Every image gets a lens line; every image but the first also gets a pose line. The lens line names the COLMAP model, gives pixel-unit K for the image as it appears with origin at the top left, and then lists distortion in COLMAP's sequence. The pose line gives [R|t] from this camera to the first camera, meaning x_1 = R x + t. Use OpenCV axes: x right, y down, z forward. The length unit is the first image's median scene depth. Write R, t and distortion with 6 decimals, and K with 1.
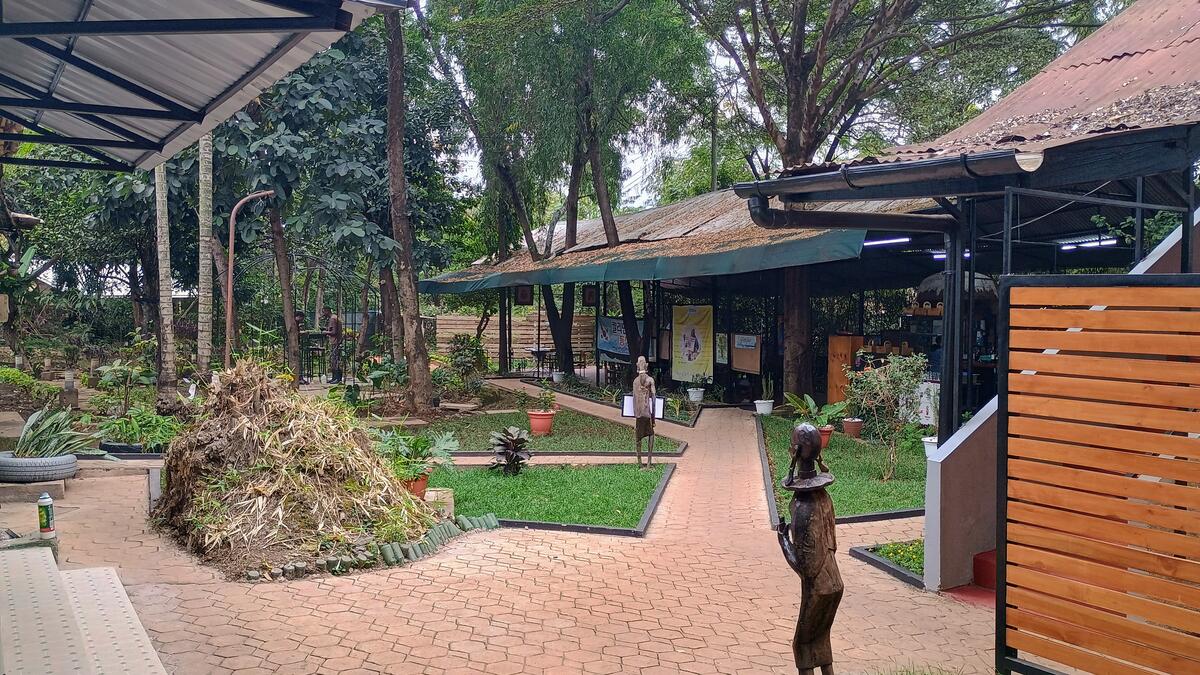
lens RADIAL K [[1057.7, 0, 614.0], [0, 1057.7, 328.8], [0, 0, 1]] dist [0.087413, -0.094276]
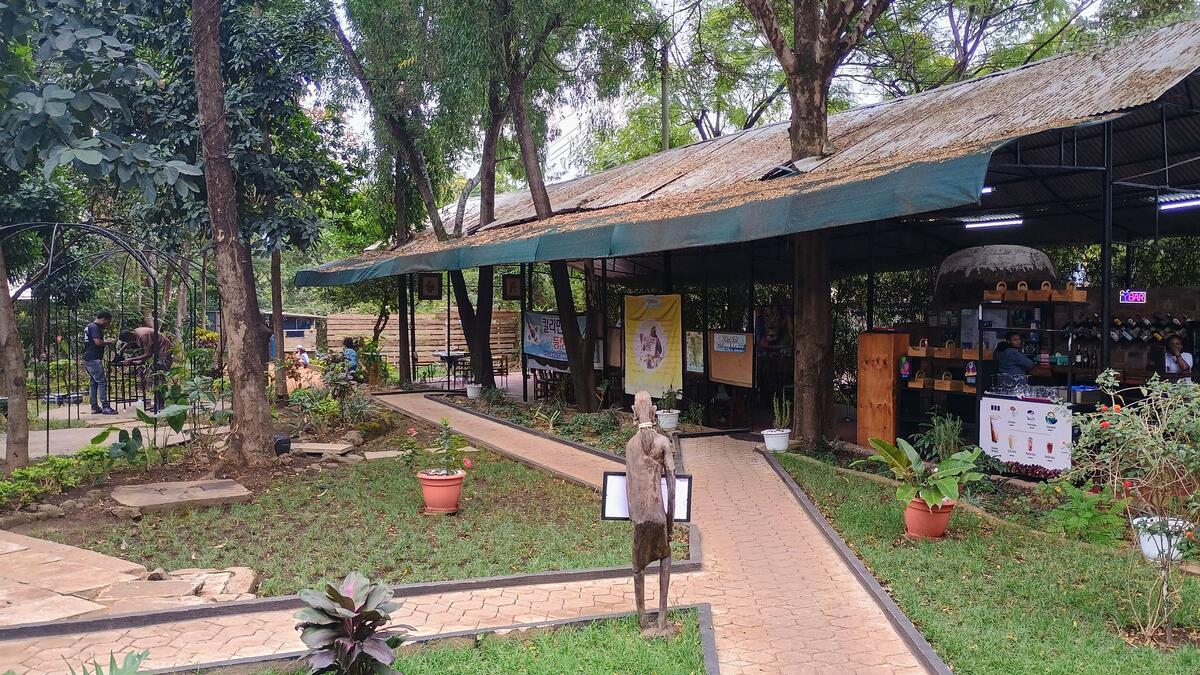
lens RADIAL K [[1057.7, 0, 614.0], [0, 1057.7, 328.8], [0, 0, 1]] dist [0.087413, -0.094276]
pose [[0.996876, -0.017351, 0.077052, -0.008971], [0.017013, 0.999843, 0.005045, -0.001887], [-0.077128, -0.003719, 0.997014, 0.209478]]
